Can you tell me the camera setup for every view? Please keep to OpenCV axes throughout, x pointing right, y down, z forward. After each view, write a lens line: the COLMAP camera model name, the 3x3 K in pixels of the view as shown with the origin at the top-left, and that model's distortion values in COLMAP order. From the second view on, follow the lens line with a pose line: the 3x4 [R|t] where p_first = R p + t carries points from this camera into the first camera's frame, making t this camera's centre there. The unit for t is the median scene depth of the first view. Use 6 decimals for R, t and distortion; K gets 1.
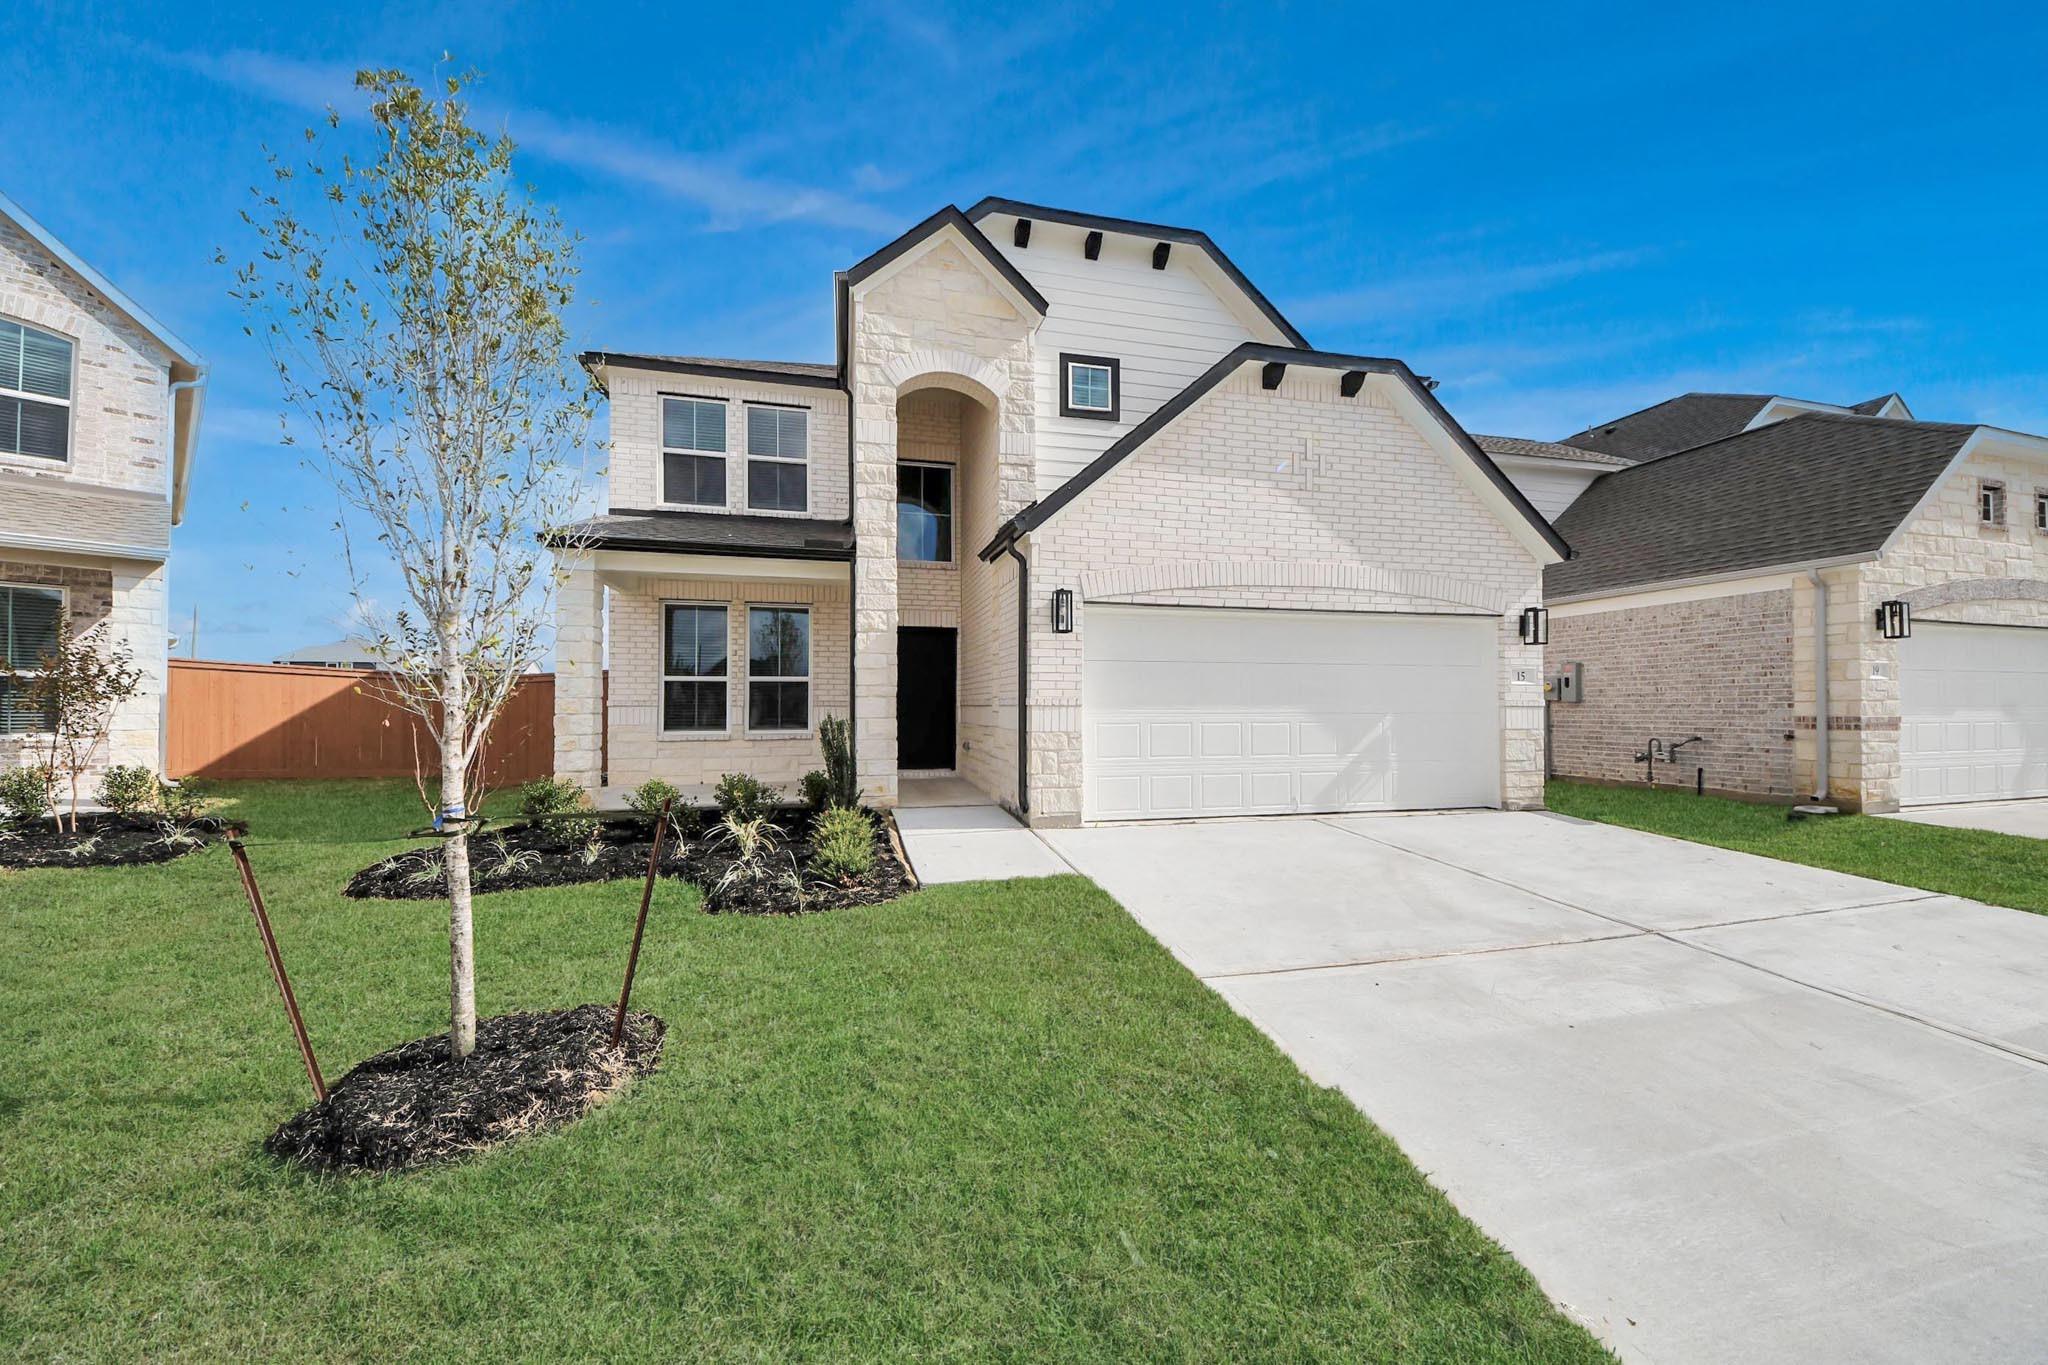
lens RADIAL K [[762.1, 0, 1059.6], [0, 762.1, 695.6], [0, 0, 1]] dist [-0.008318, -0.000445]
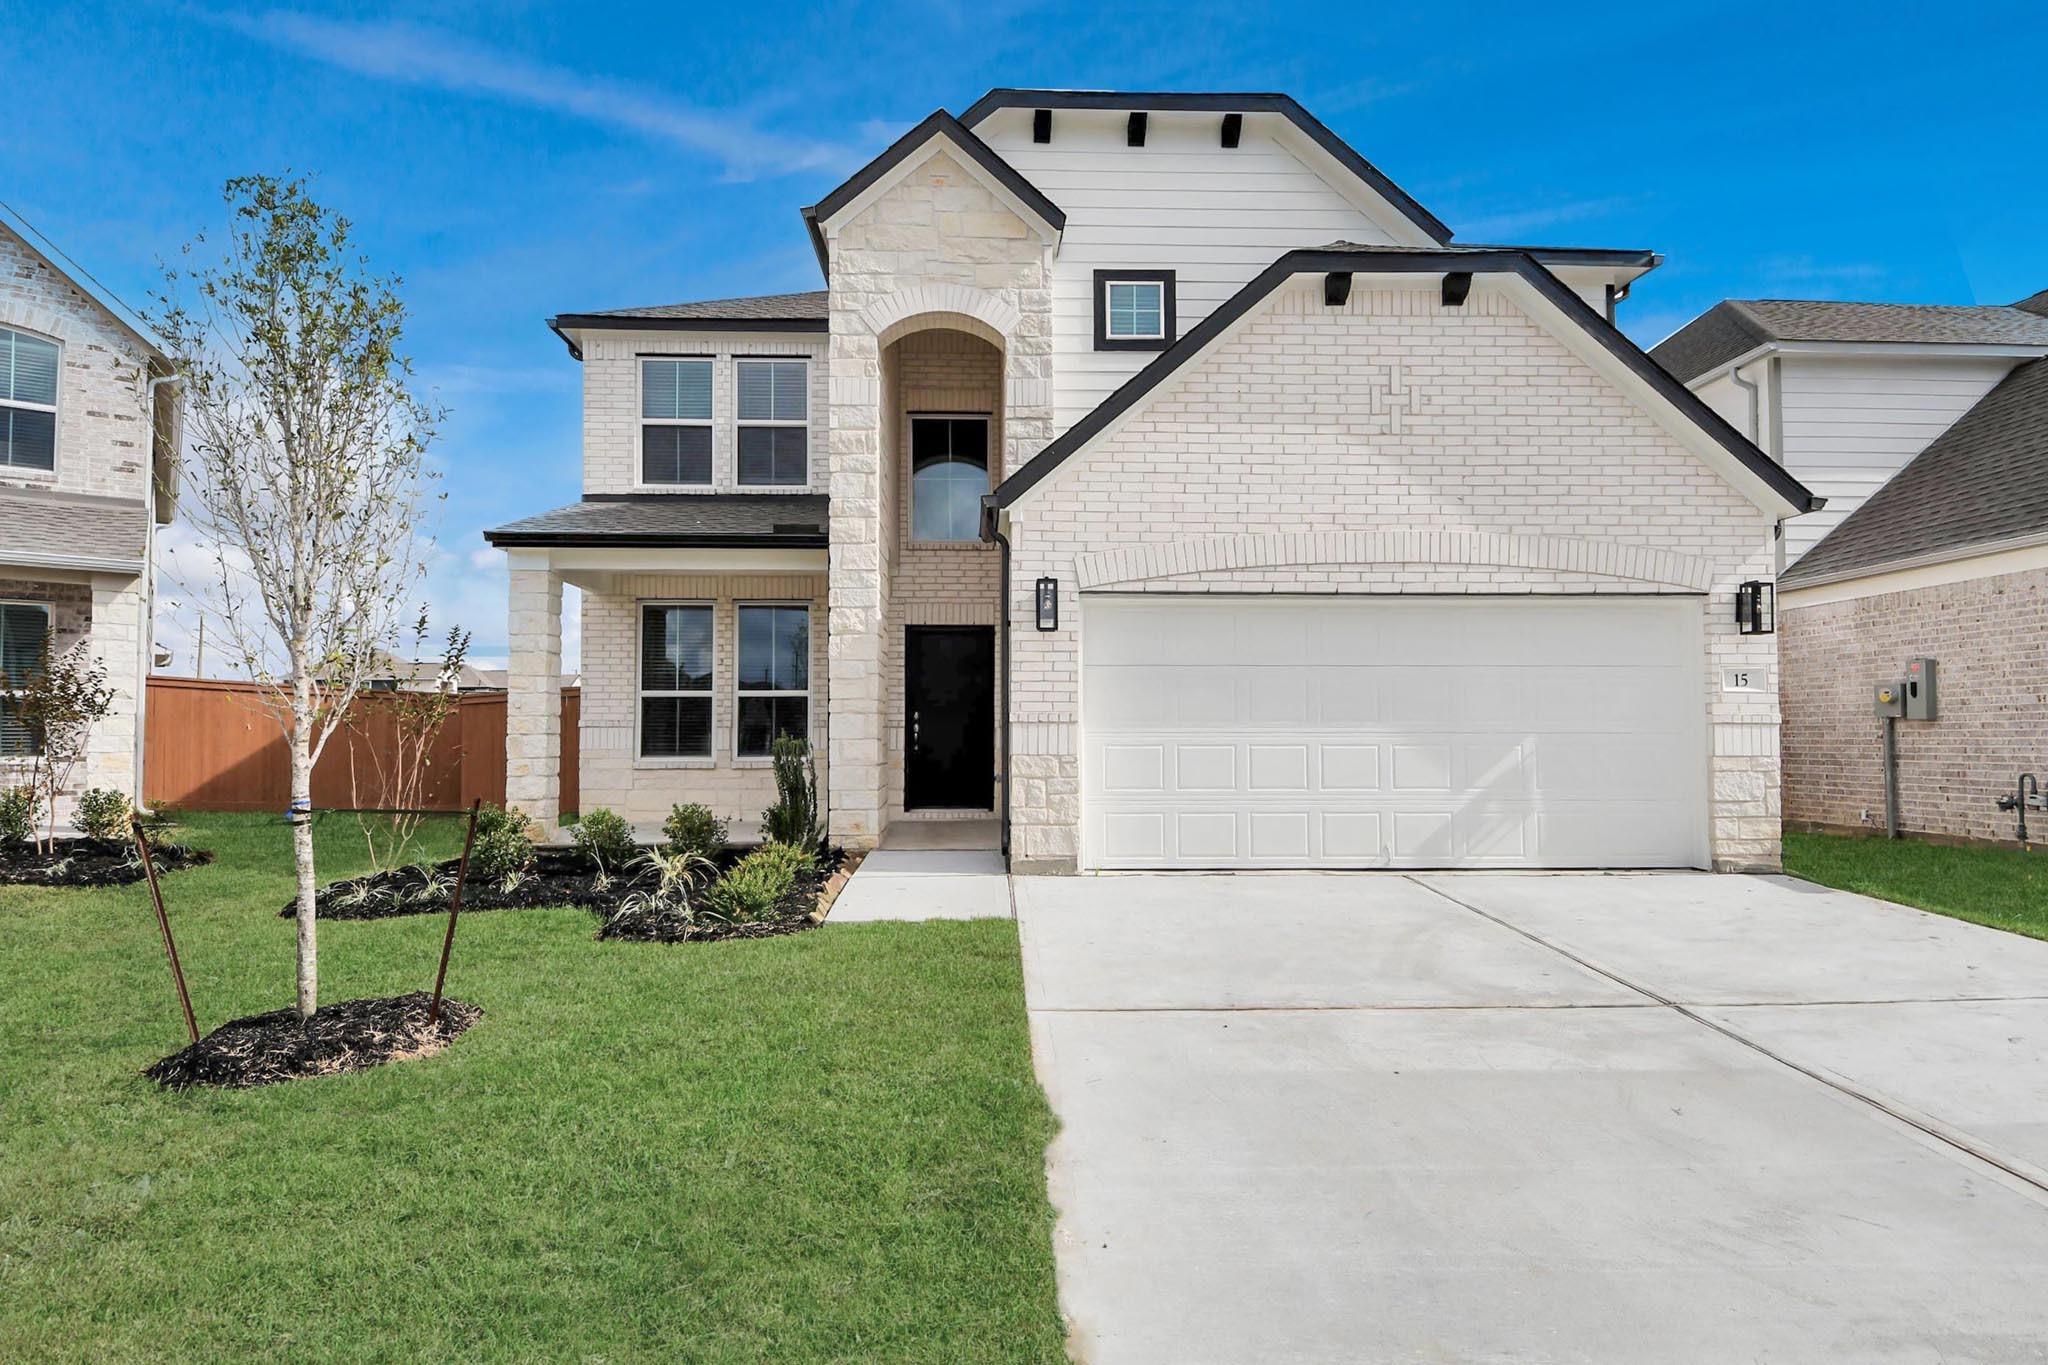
lens RADIAL K [[1238.2, 0, 1165.7], [0, 1238.2, 699.5], [0, 0, 1]] dist [-0.025413, 0.024335]
pose [[0.979610, -0.007699, -0.200763, 0.354684], [0.003512, 0.999769, -0.021202, 0.016098], [0.200880, 0.020065, 0.979410, -0.234030]]
